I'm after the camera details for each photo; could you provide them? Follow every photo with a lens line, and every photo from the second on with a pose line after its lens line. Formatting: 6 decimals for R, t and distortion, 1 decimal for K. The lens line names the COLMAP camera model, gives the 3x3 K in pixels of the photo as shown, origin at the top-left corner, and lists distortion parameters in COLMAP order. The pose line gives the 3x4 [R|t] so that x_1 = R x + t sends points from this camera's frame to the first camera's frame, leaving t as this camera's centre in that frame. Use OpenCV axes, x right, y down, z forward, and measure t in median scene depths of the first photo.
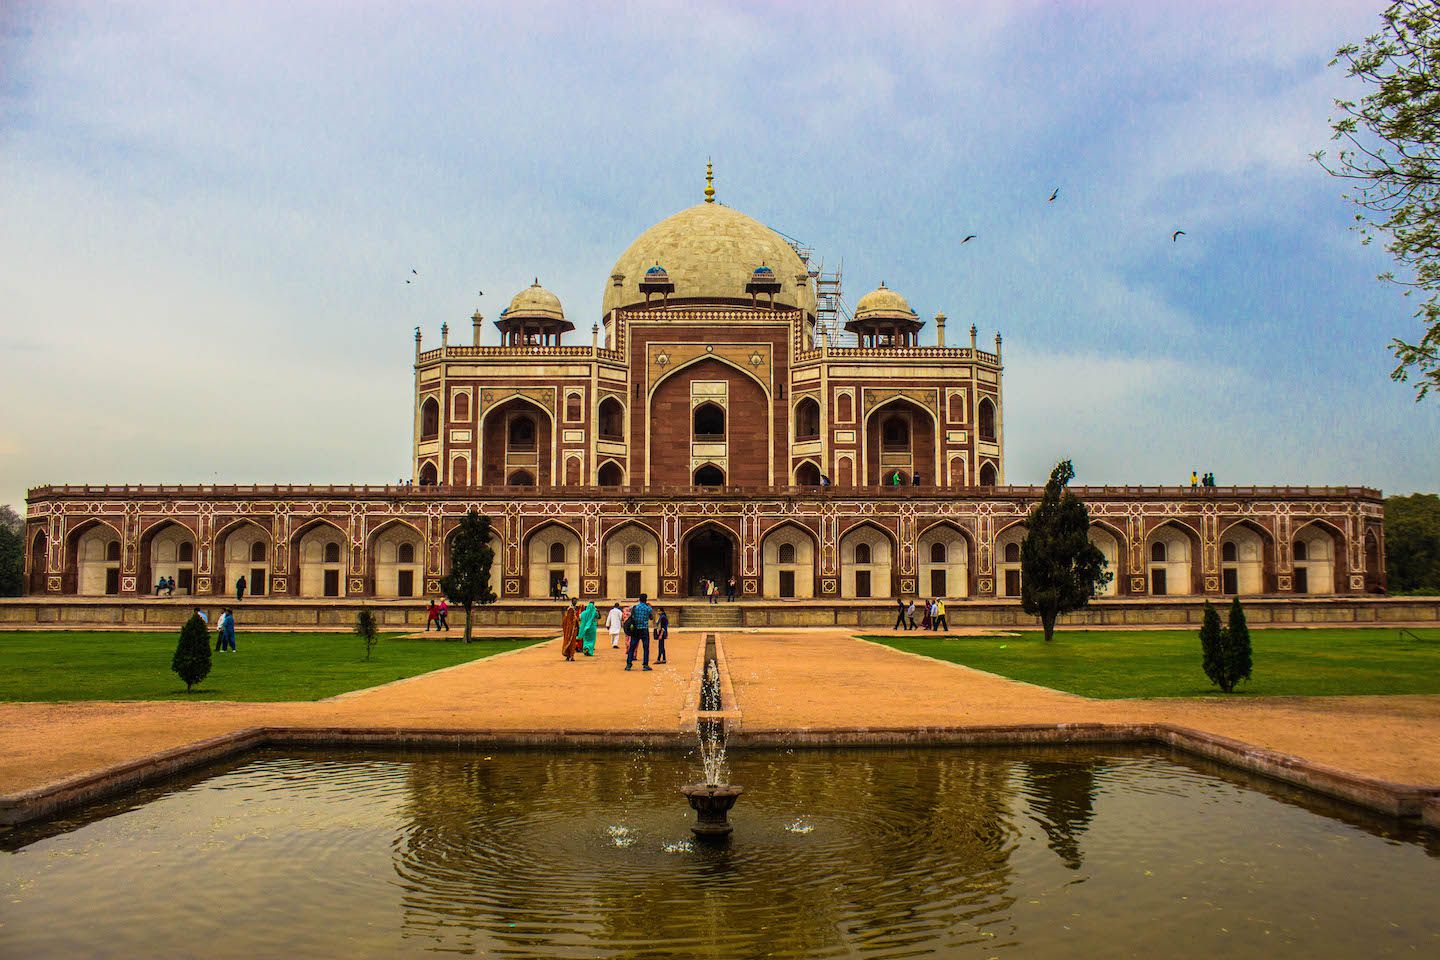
lens RADIAL K [[1782.5, 0, 720.4], [0, 1782.5, 510.8], [0, 0, 1]] dist [-0.316702, 0.712434]
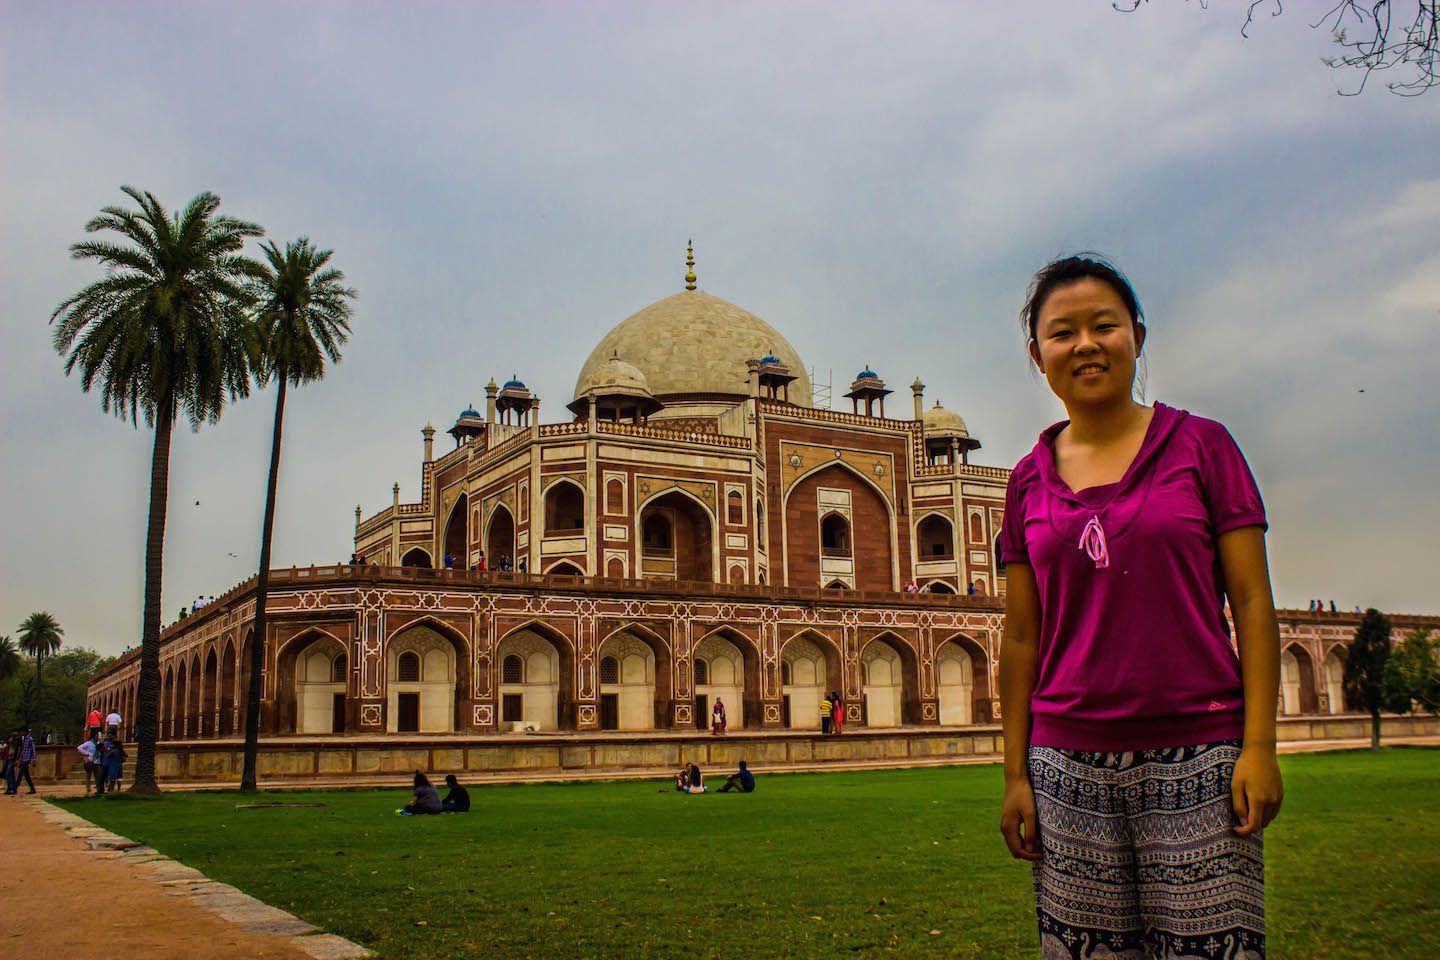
lens RADIAL K [[1782.5, 0, 720.4], [0, 1782.5, 510.8], [0, 0, 1]] dist [-0.316702, 0.712434]
pose [[0.756073, 0.068804, 0.650861, -0.645923], [-0.008056, 0.995362, -0.095863, 0.025172], [-0.654438, 0.067236, 0.753120, 0.364721]]
